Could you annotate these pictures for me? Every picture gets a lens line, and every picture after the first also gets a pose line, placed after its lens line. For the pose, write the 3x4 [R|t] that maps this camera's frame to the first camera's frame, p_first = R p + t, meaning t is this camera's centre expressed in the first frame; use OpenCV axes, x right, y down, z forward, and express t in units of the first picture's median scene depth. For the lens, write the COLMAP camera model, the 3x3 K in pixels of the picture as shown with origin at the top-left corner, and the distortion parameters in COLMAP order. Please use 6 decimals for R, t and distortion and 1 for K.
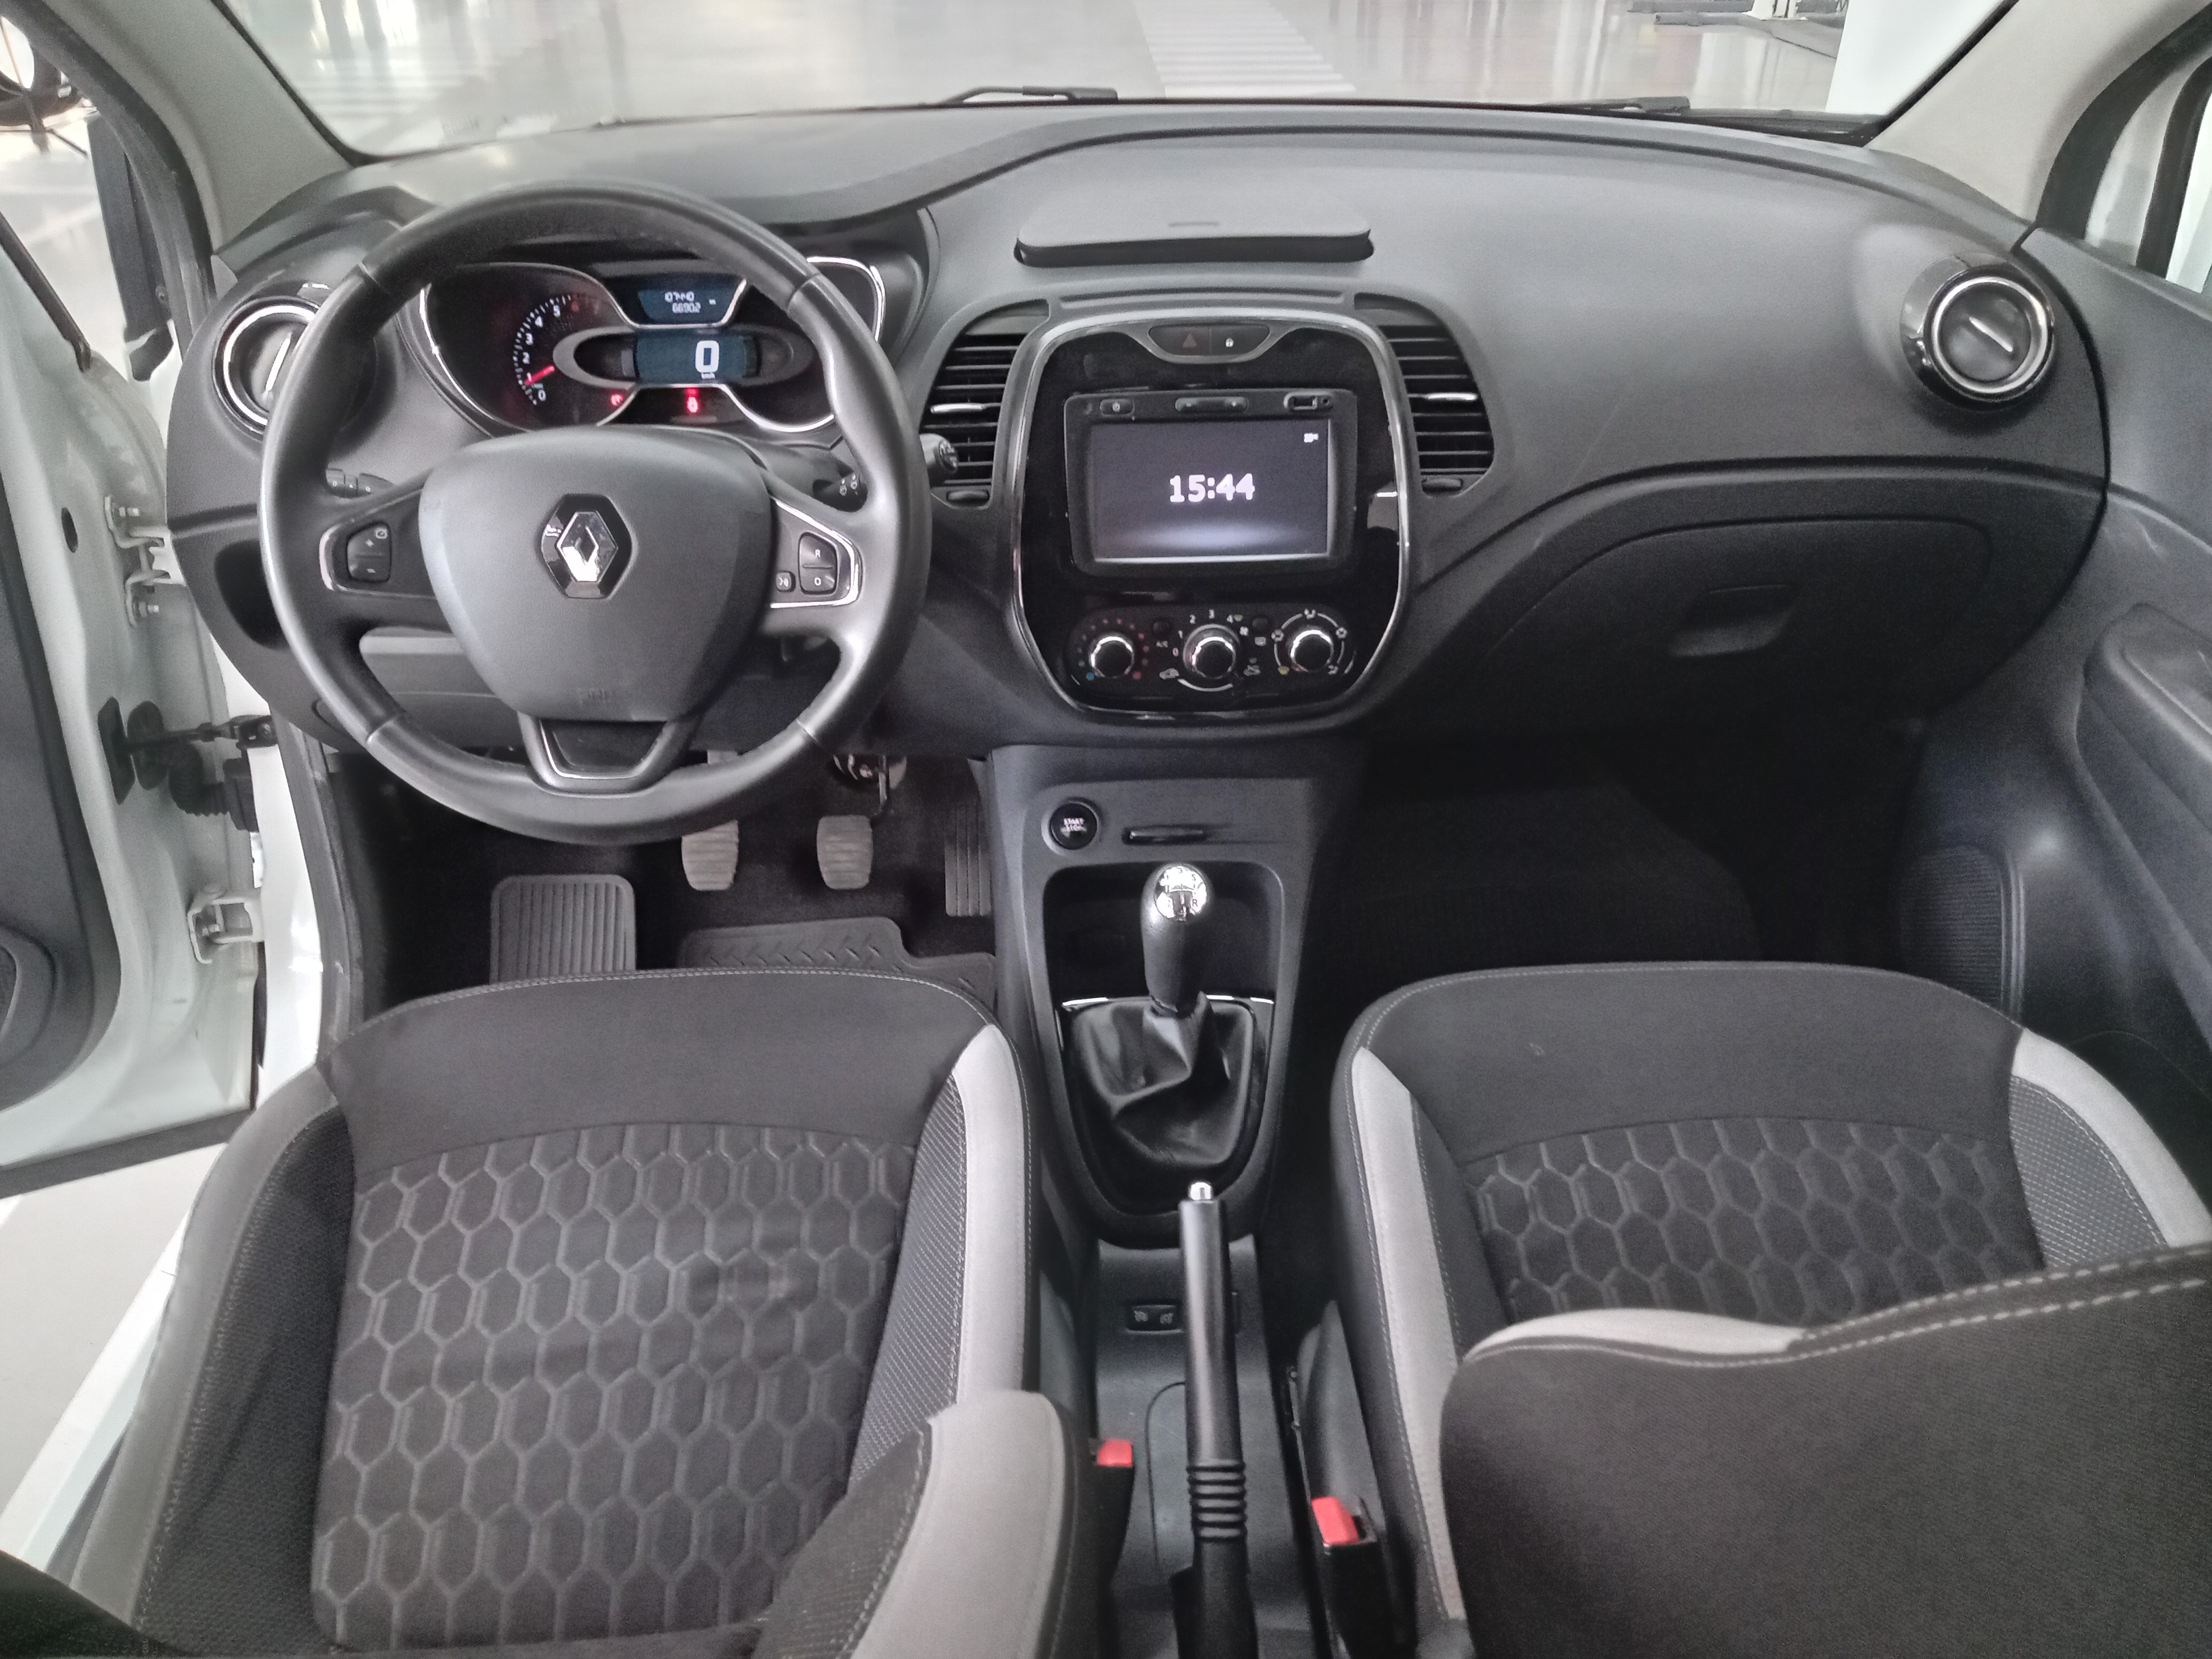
lens RADIAL K [[1594.1, 0, 1112.1], [0, 1594.1, 831.7], [0, 0, 1]] dist [-0.017171, 0.026260]
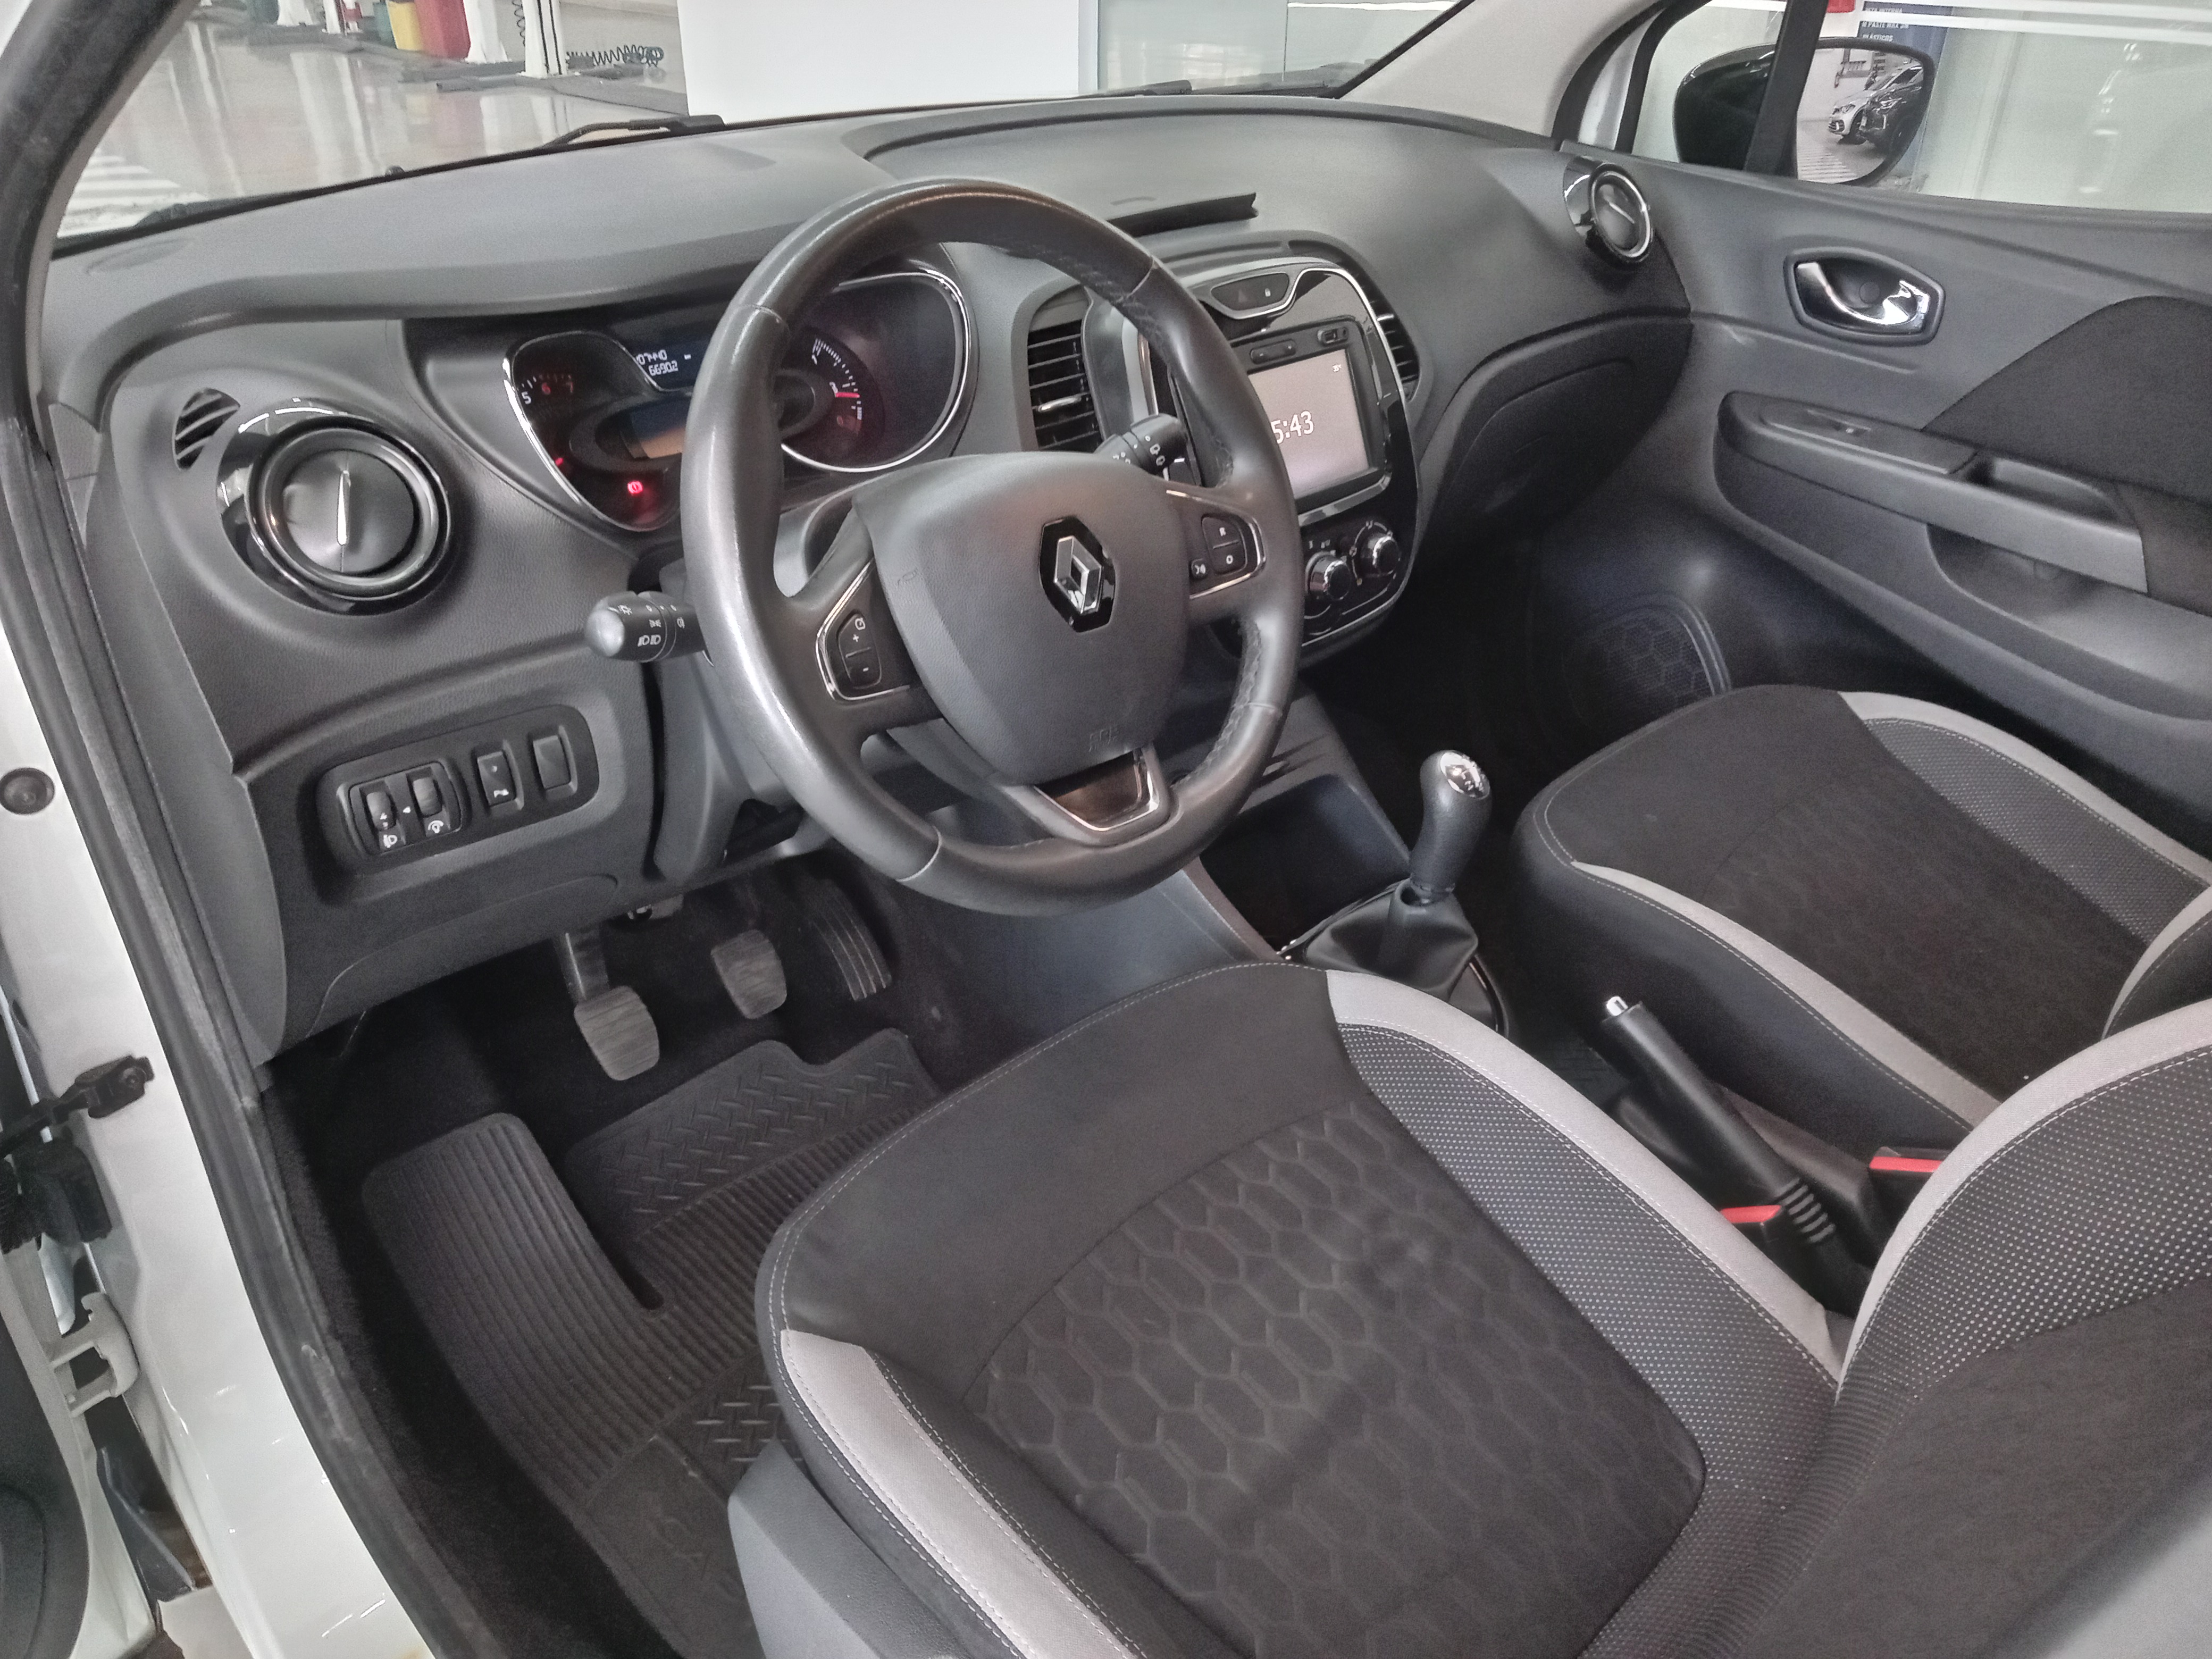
lens RADIAL K [[1594.1, 0, 1153.2], [0, 1594.1, 822.0], [0, 0, 1]] dist [-0.017171, 0.026260]
pose [[0.764812, -0.329000, 0.553914, -0.567438], [0.349143, 0.934236, 0.072819, -0.065862], [-0.541444, 0.137702, 0.829383, 0.166261]]
